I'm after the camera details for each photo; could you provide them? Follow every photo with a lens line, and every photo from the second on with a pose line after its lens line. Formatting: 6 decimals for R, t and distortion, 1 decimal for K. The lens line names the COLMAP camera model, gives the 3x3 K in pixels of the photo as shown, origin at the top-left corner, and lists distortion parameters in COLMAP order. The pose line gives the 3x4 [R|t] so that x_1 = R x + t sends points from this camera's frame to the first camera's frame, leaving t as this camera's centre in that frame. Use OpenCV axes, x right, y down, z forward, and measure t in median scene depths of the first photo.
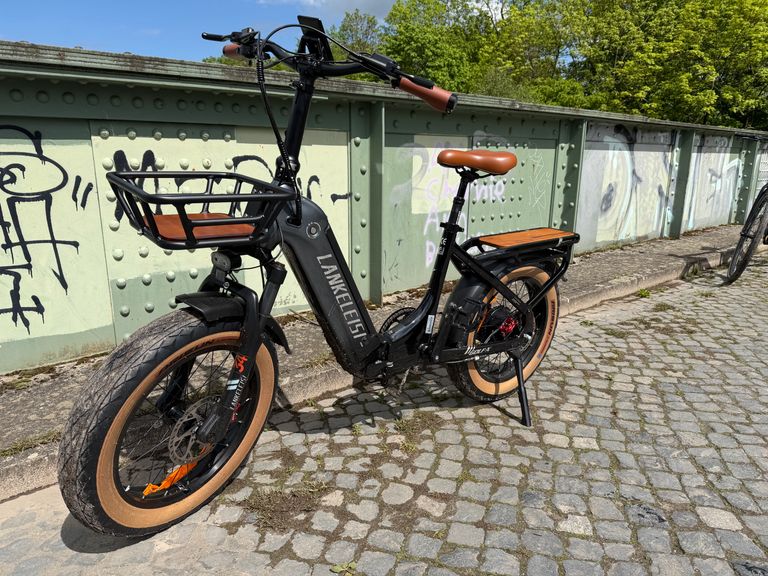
lens RADIAL K [[533.8, 0, 382.9], [0, 533.8, 300.2], [0, 0, 1]] dist [0.101112, -0.174514]
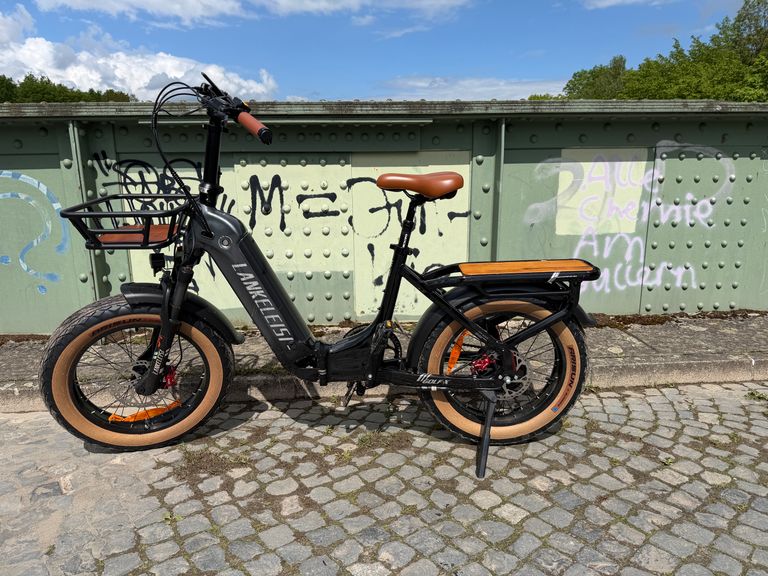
lens RADIAL K [[533.8, 0, 382.9], [0, 533.8, 300.2], [0, 0, 1]] dist [0.101112, -0.174514]
pose [[0.803376, 0.122273, -0.582783, 0.574084], [-0.135514, 0.990552, 0.021019, -0.049391], [0.579847, 0.062089, 0.812356, 0.149130]]
